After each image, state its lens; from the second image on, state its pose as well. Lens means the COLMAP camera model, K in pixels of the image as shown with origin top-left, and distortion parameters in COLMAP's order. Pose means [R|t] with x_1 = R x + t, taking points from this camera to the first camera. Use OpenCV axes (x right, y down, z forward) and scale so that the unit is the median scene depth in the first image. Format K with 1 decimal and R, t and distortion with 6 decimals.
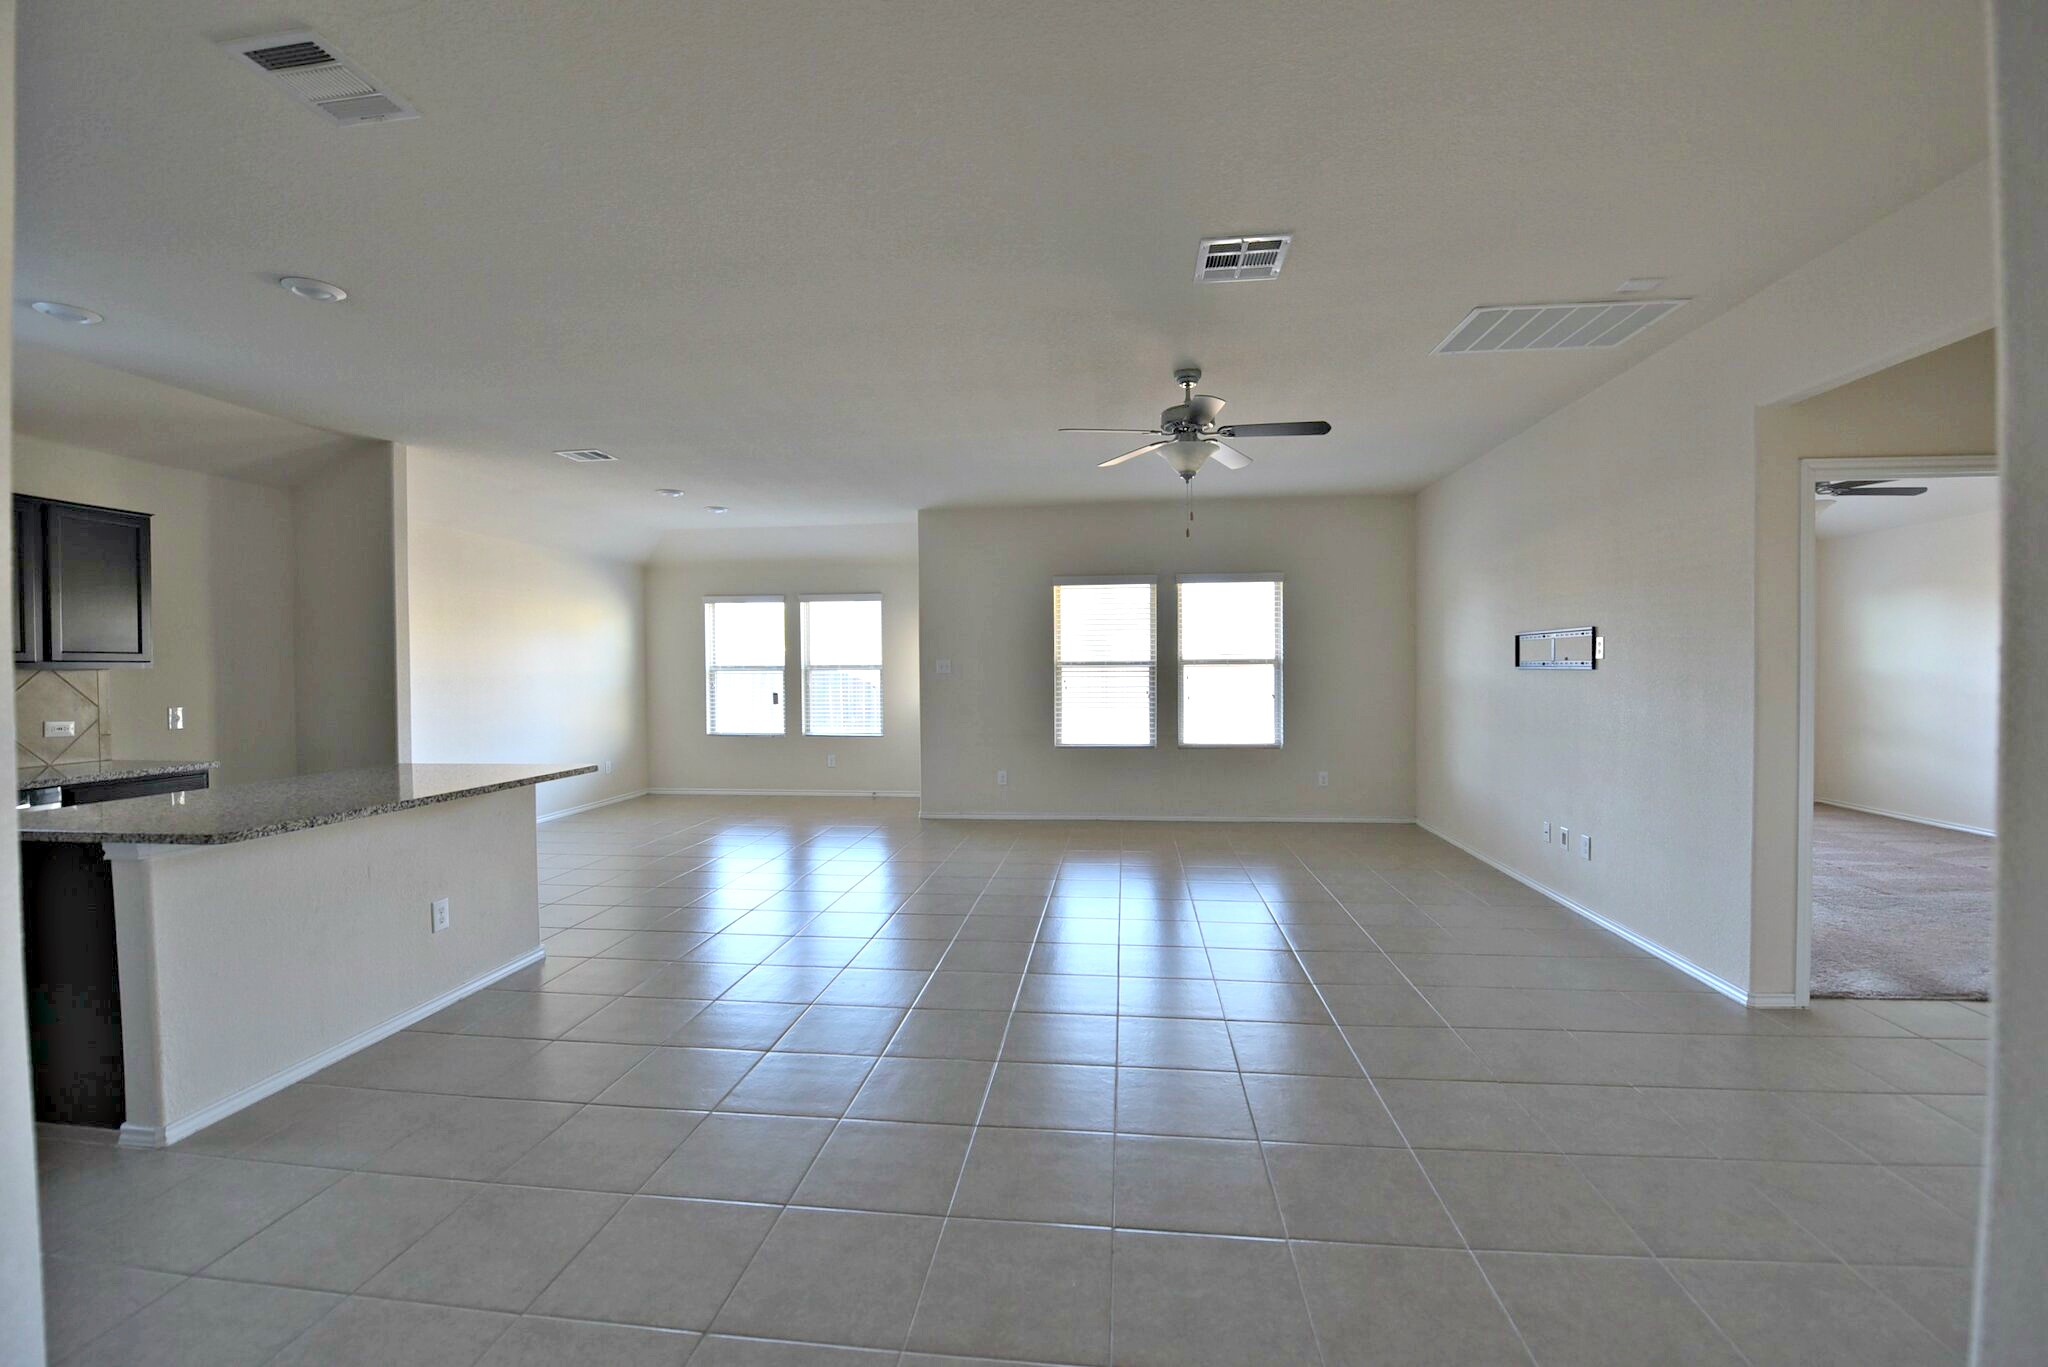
lens RADIAL K [[834.4, 0, 1024.0], [0, 834.4, 683.5], [0, 0, 1]] dist [-0.018539, -0.000095]
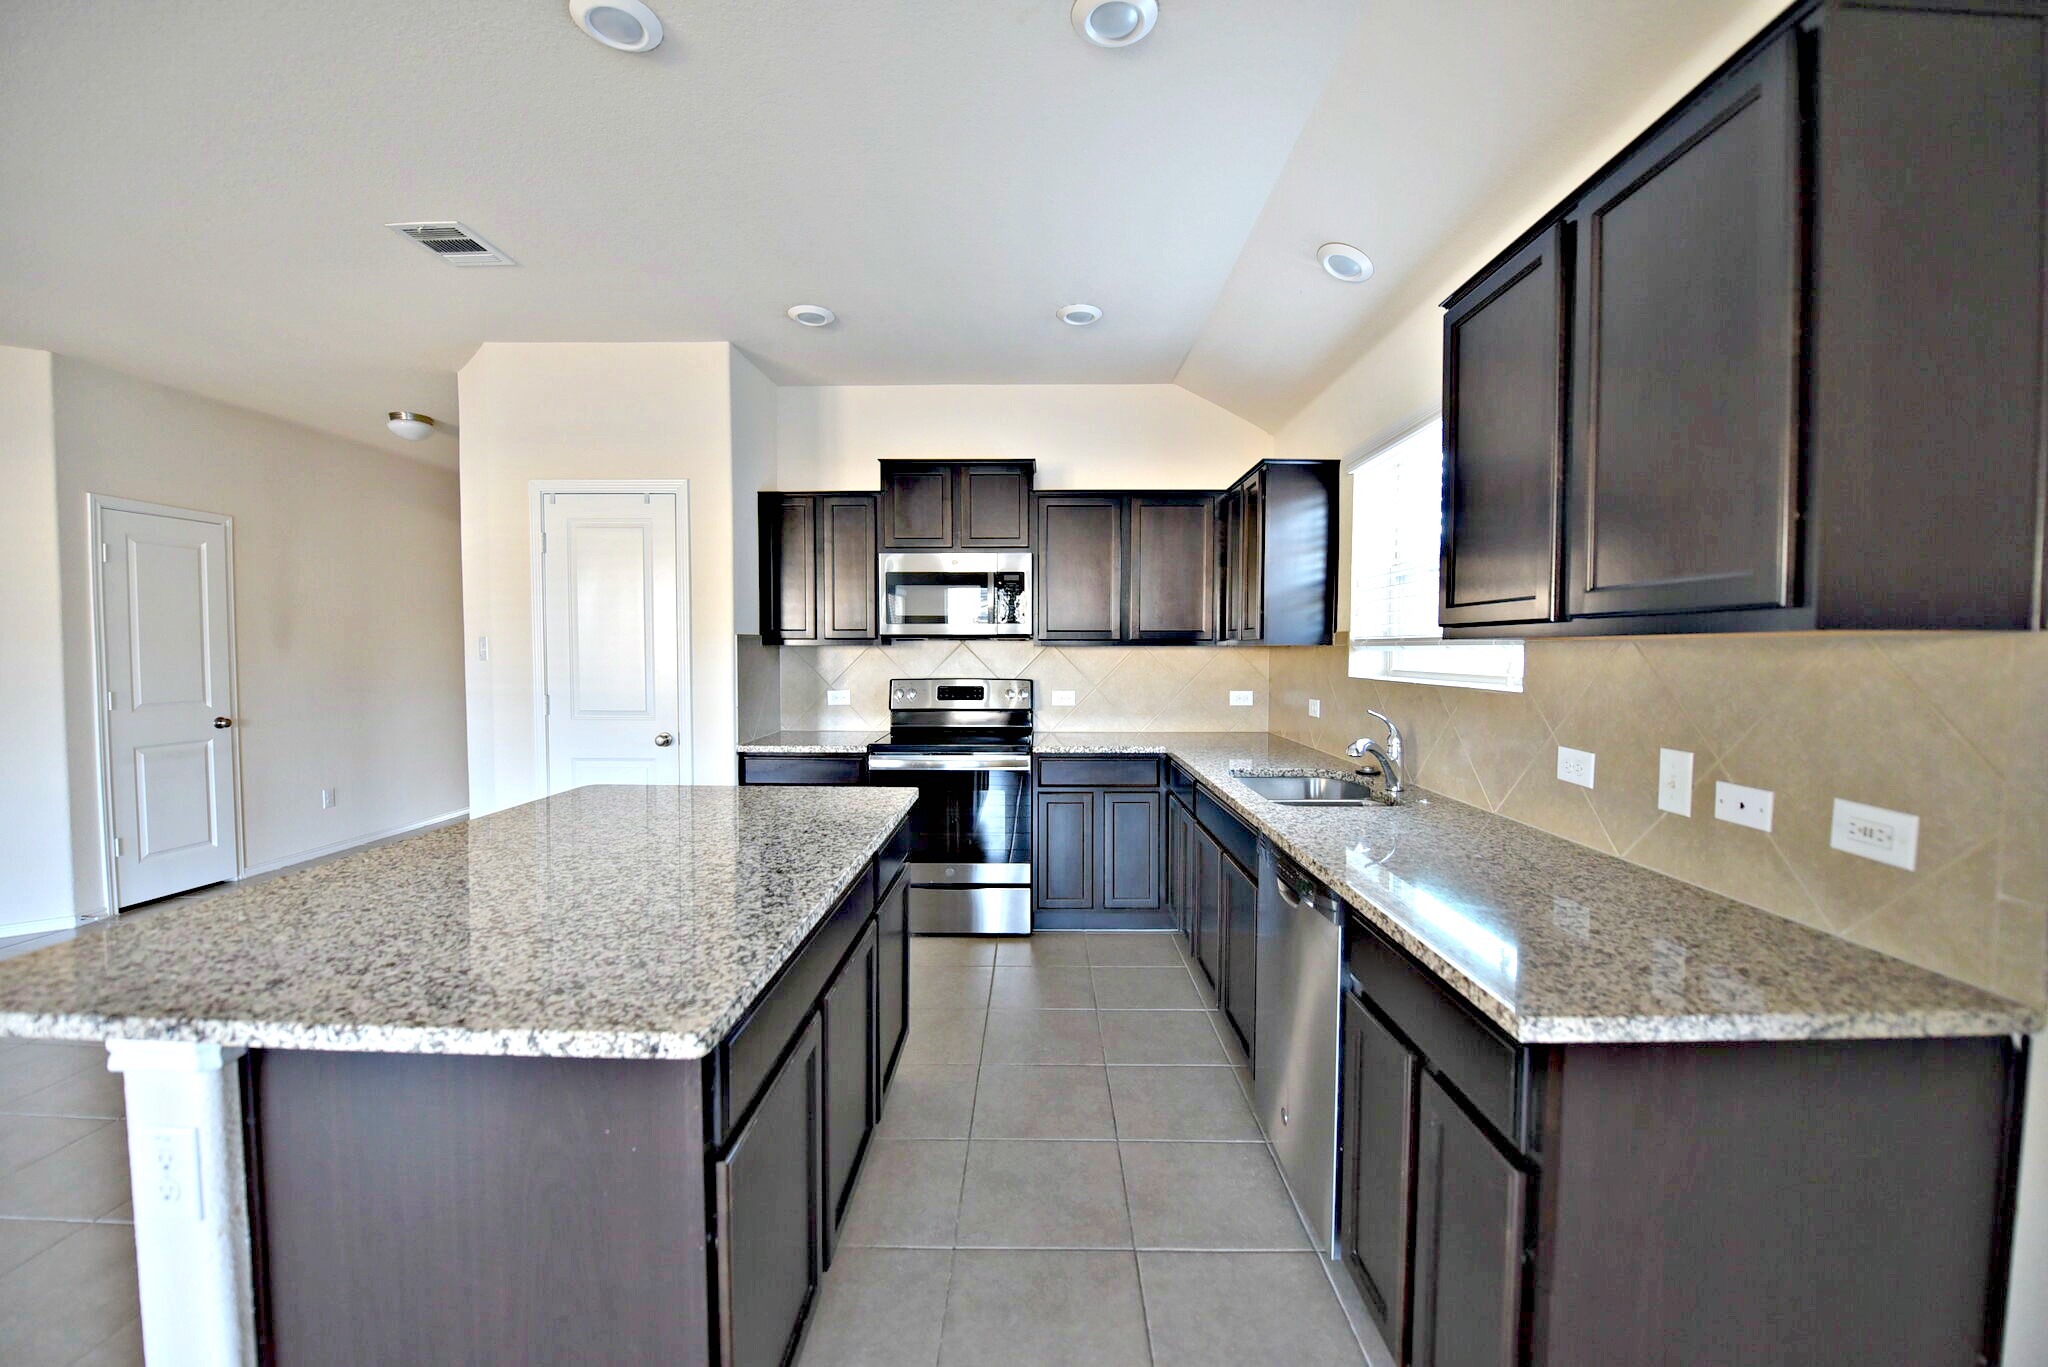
lens RADIAL K [[815.1, 0, 1024.0], [0, 815.1, 683.5], [0, 0, 1]] dist [-0.018107, -0.000364]
pose [[-0.994512, 0.008634, -0.104267, -0.458223], [0.002329, 0.998169, 0.060438, -0.009601], [0.104598, 0.059863, -0.992711, 0.683502]]
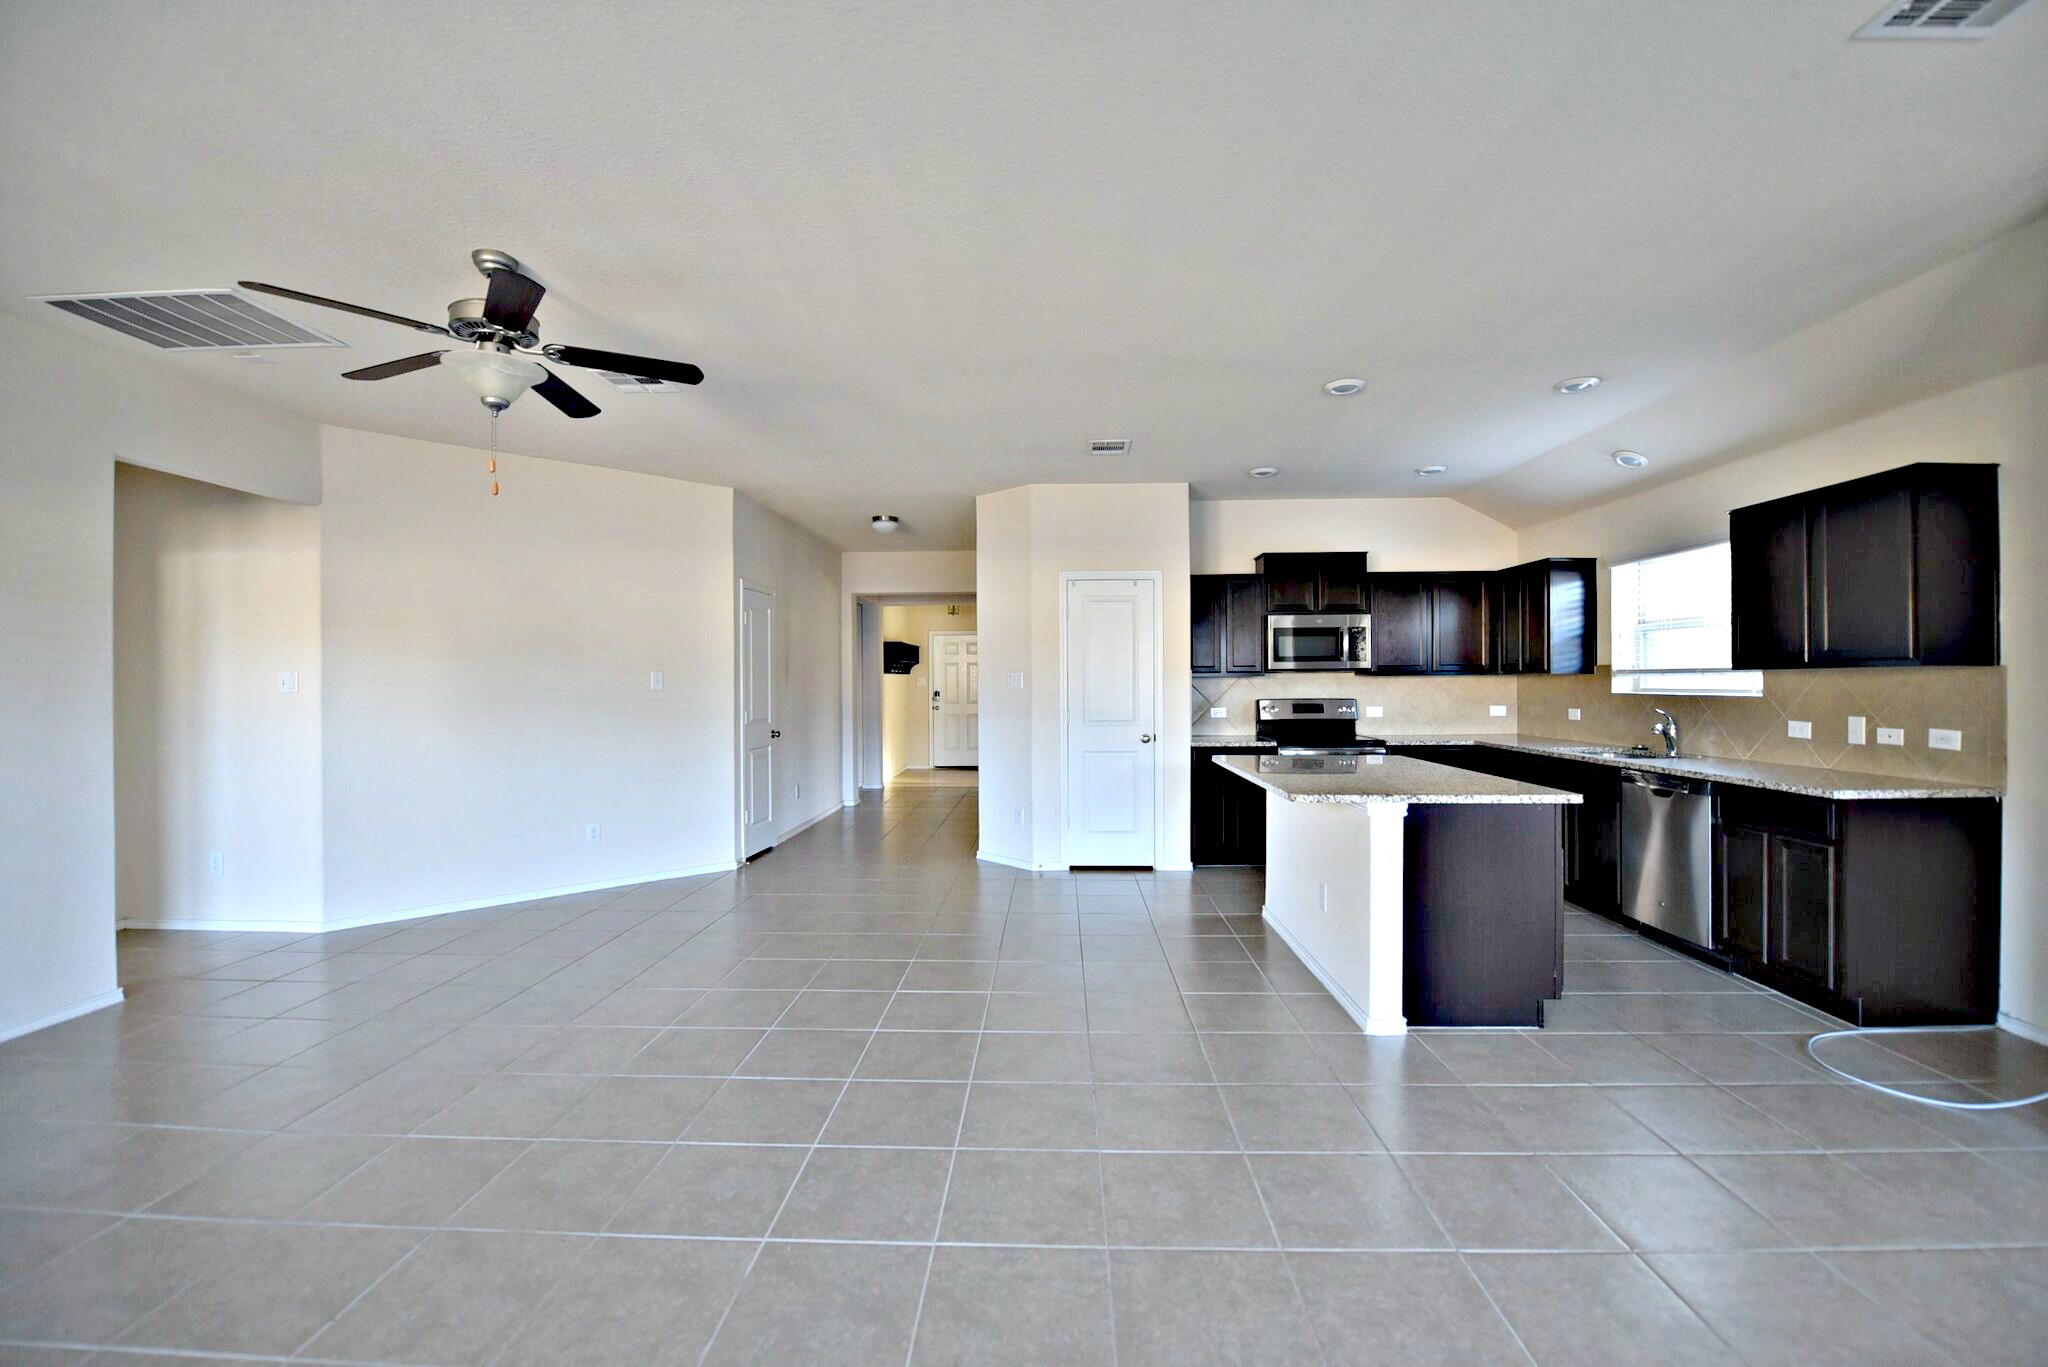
lens RADIAL K [[834.4, 0, 1024.0], [0, 834.4, 683.5], [0, 0, 1]] dist [-0.018539, -0.000095]
pose [[-0.996677, 0.012674, -0.080463, -0.100894], [0.011068, 0.999731, 0.020373, -0.015151], [0.080700, 0.019415, -0.996549, 0.951335]]
